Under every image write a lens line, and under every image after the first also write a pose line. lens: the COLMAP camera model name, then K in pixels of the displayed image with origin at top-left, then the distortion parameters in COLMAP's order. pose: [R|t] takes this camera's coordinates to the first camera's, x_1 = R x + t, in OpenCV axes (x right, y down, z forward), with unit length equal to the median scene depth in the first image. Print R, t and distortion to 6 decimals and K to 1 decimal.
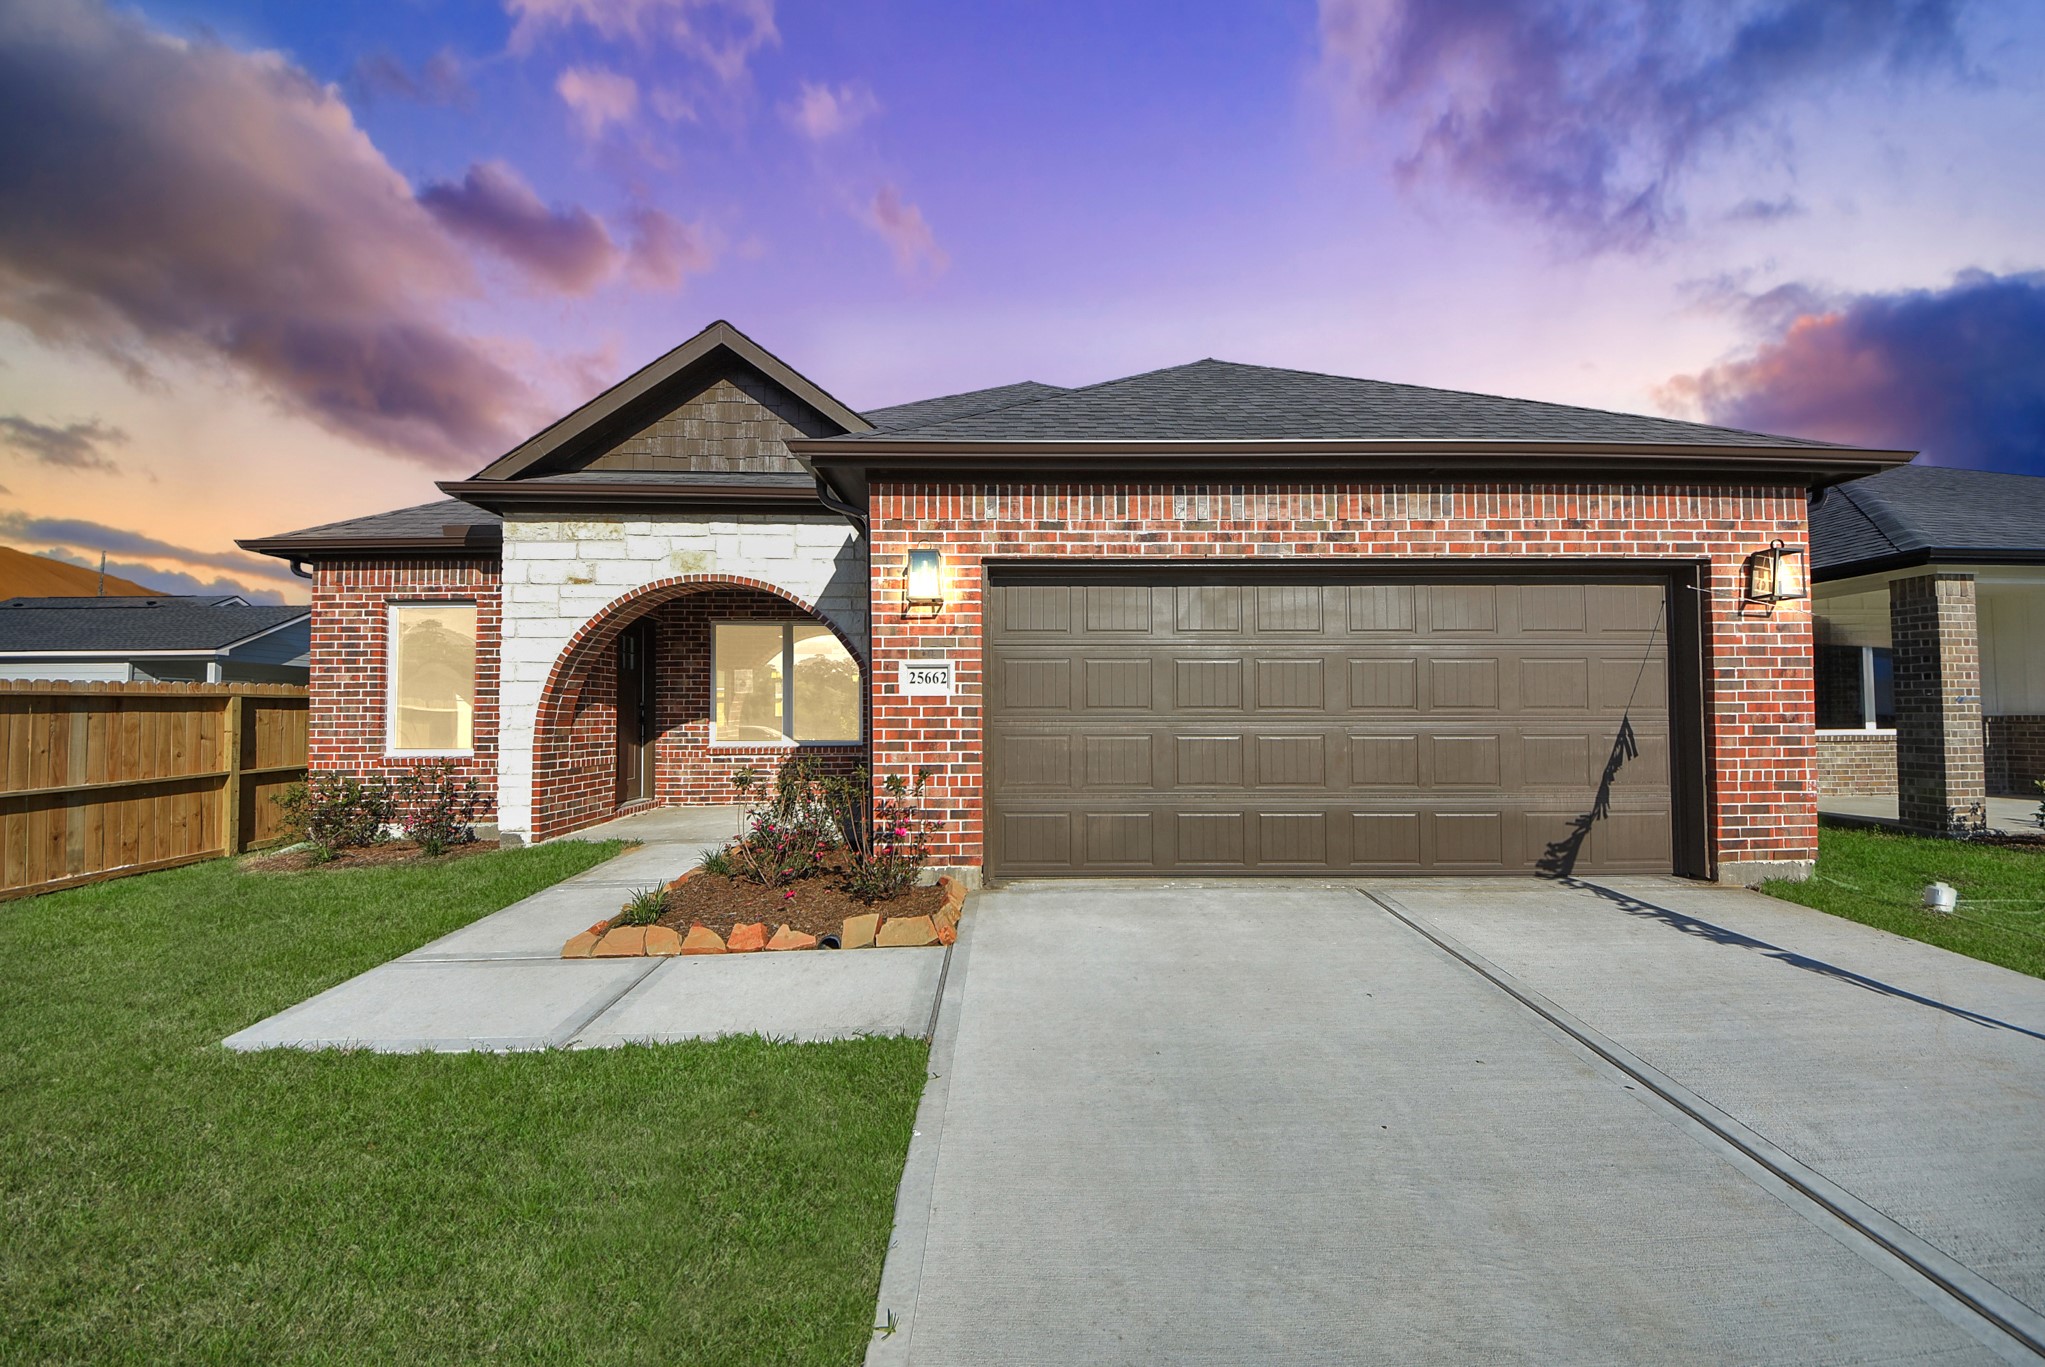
lens RADIAL K [[726.9, 0, 1032.2], [0, 726.9, 694.7], [0, 0, 1]] dist [0.000141, -0.009491]
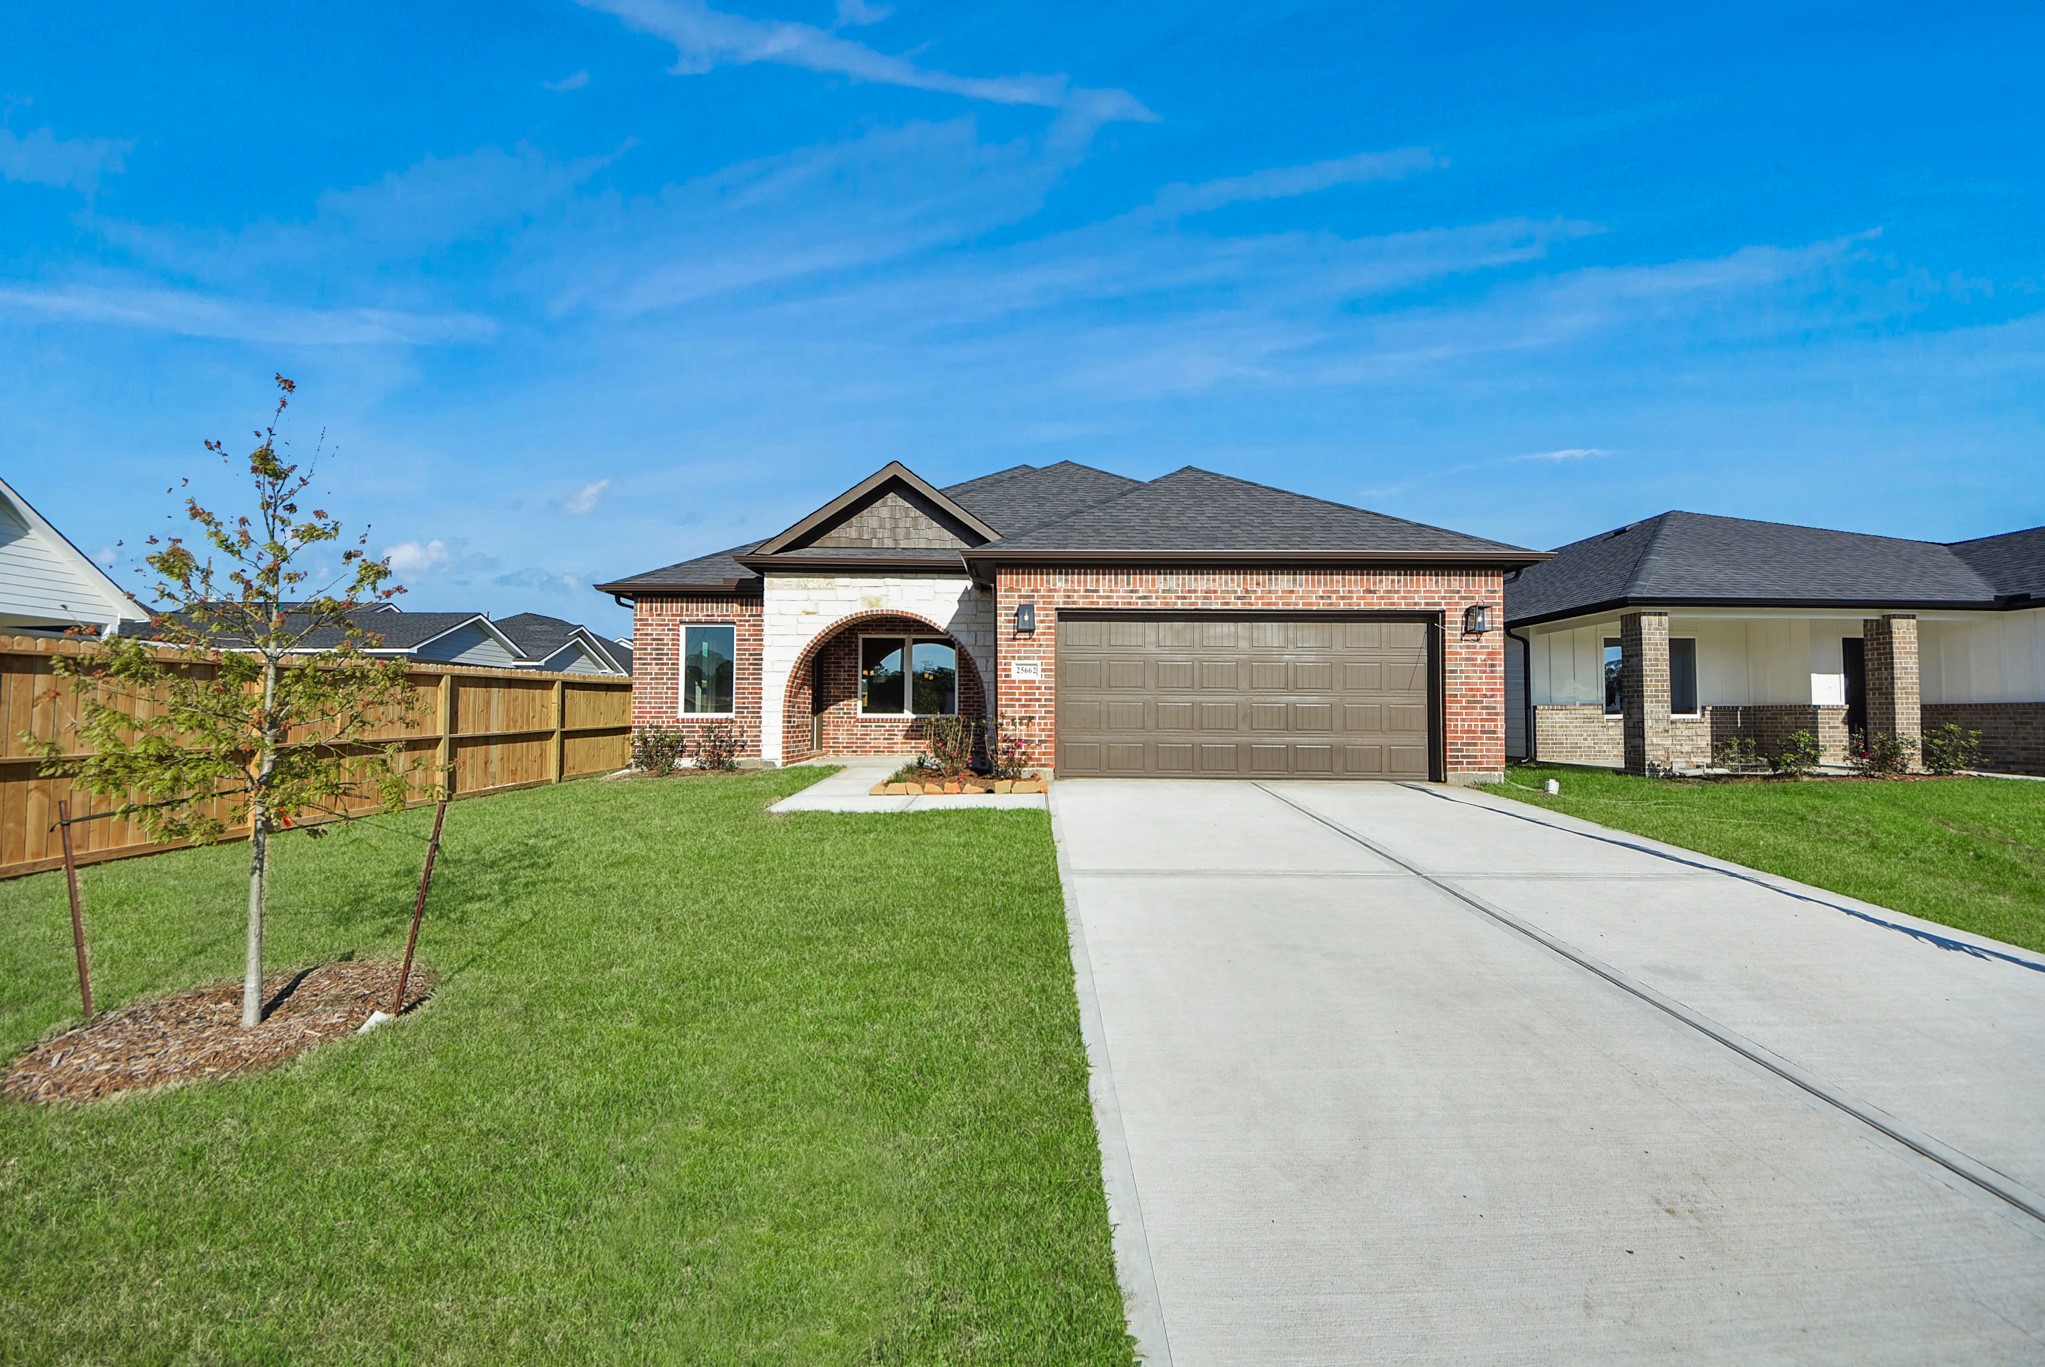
lens RADIAL K [[676.5, 0, 1043.9], [0, 676.5, 694.7], [0, 0, 1]] dist [0.014239, -0.006993]
pose [[0.999942, 0.008815, -0.006261, -0.080249], [-0.008827, 0.999959, -0.001905, 0.041307], [0.006244, 0.001960, 0.999979, -0.728738]]
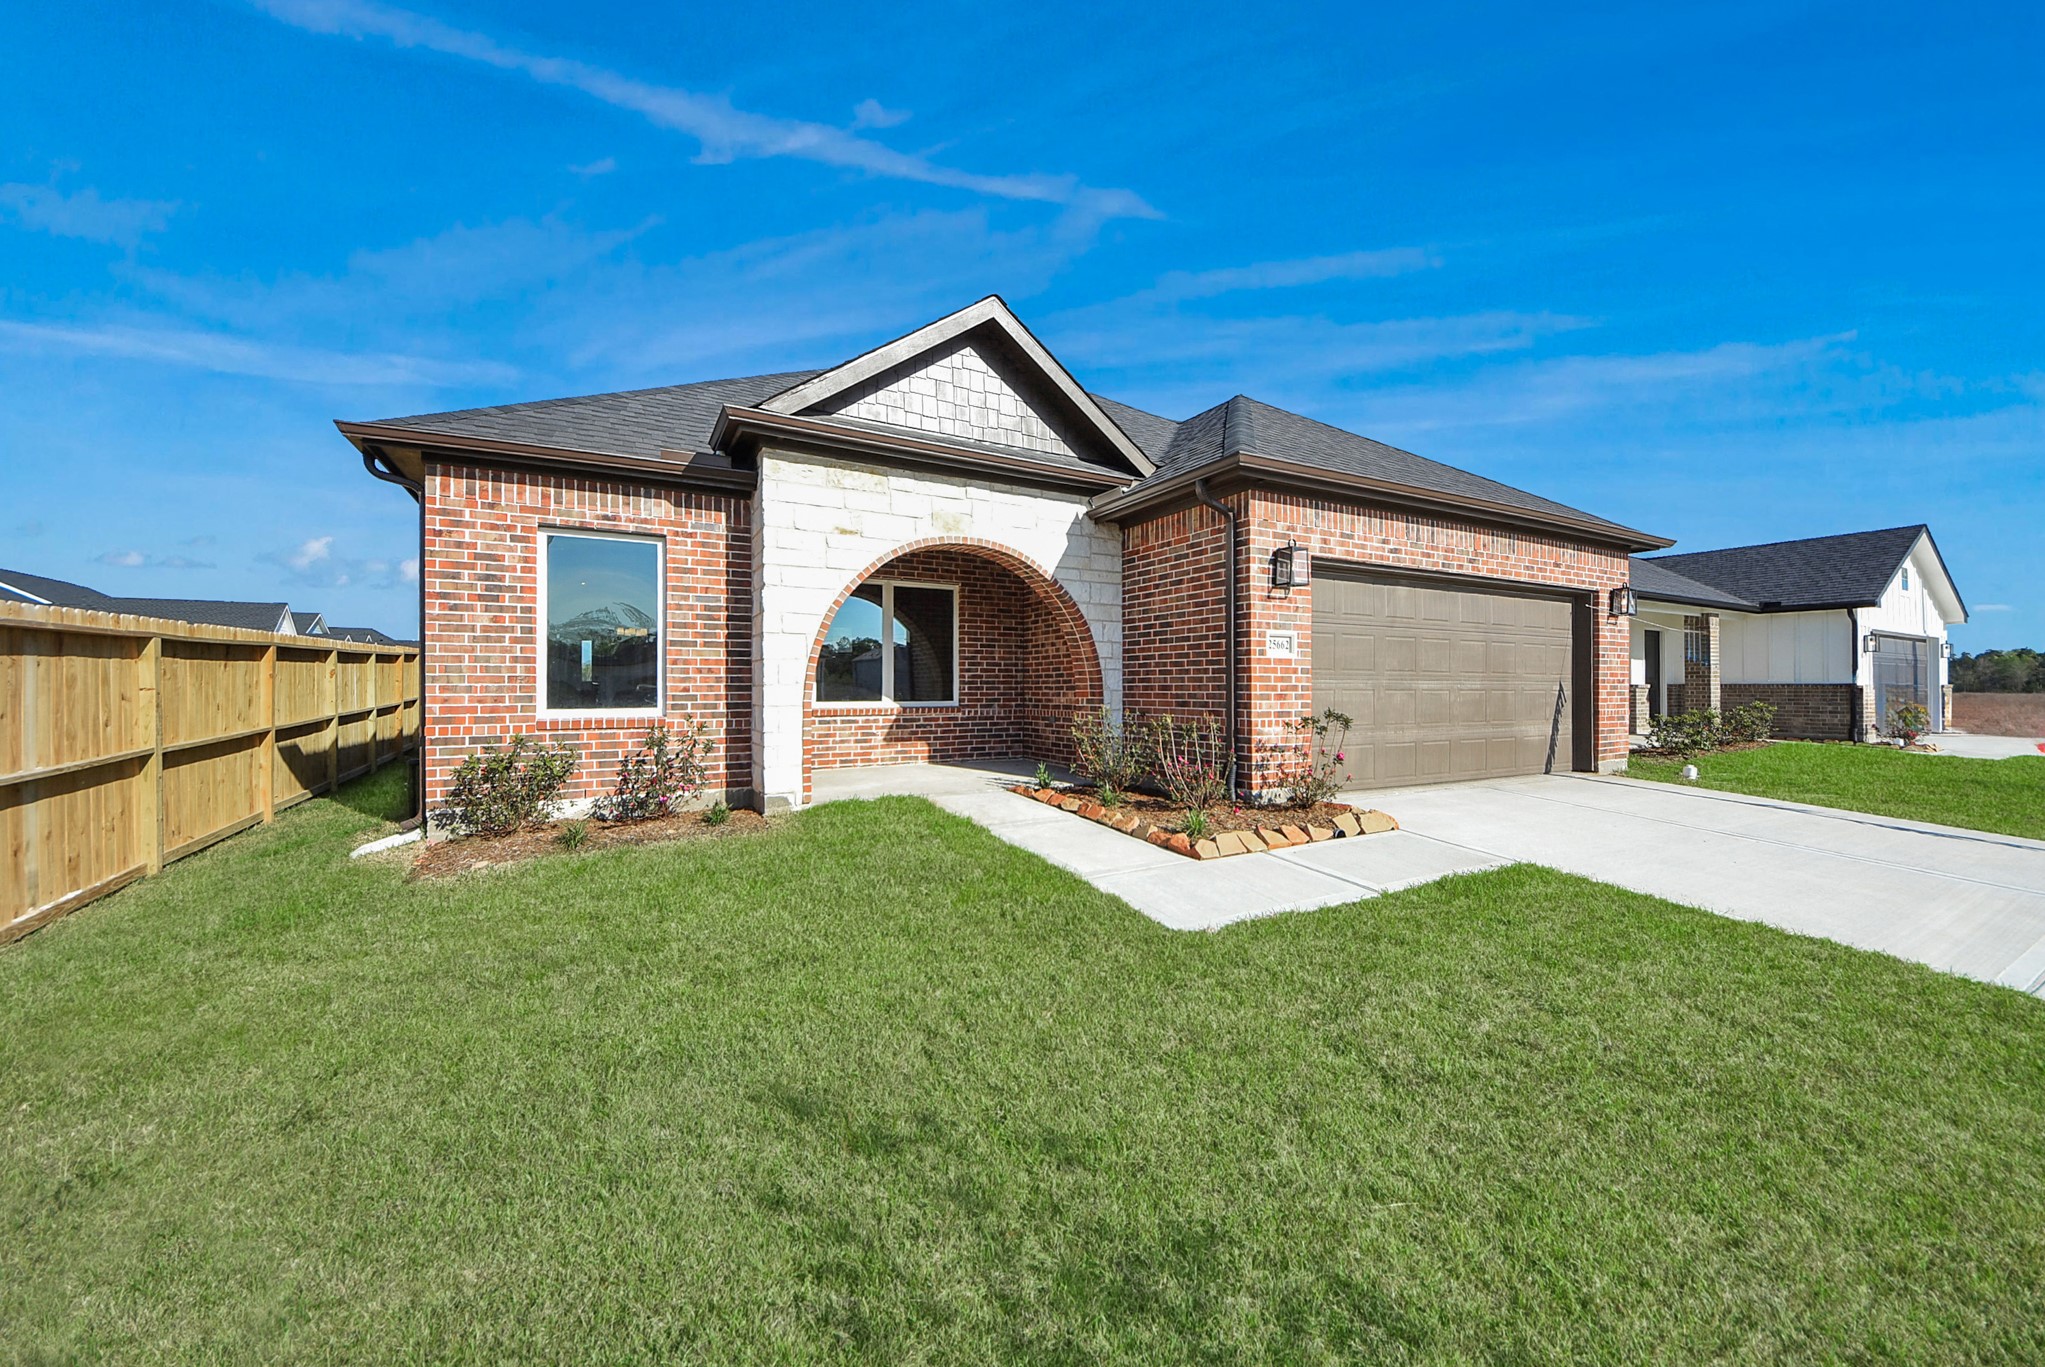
lens RADIAL K [[705.7, 0, 1029.3], [0, 705.7, 683.4], [0, 0, 1]] dist [0.012133, -0.012122]
pose [[0.894763, 0.005988, 0.446501, -1.036550], [-0.019301, 0.999494, 0.025275, 0.021565], [-0.446124, -0.031233, 0.894426, 0.062273]]
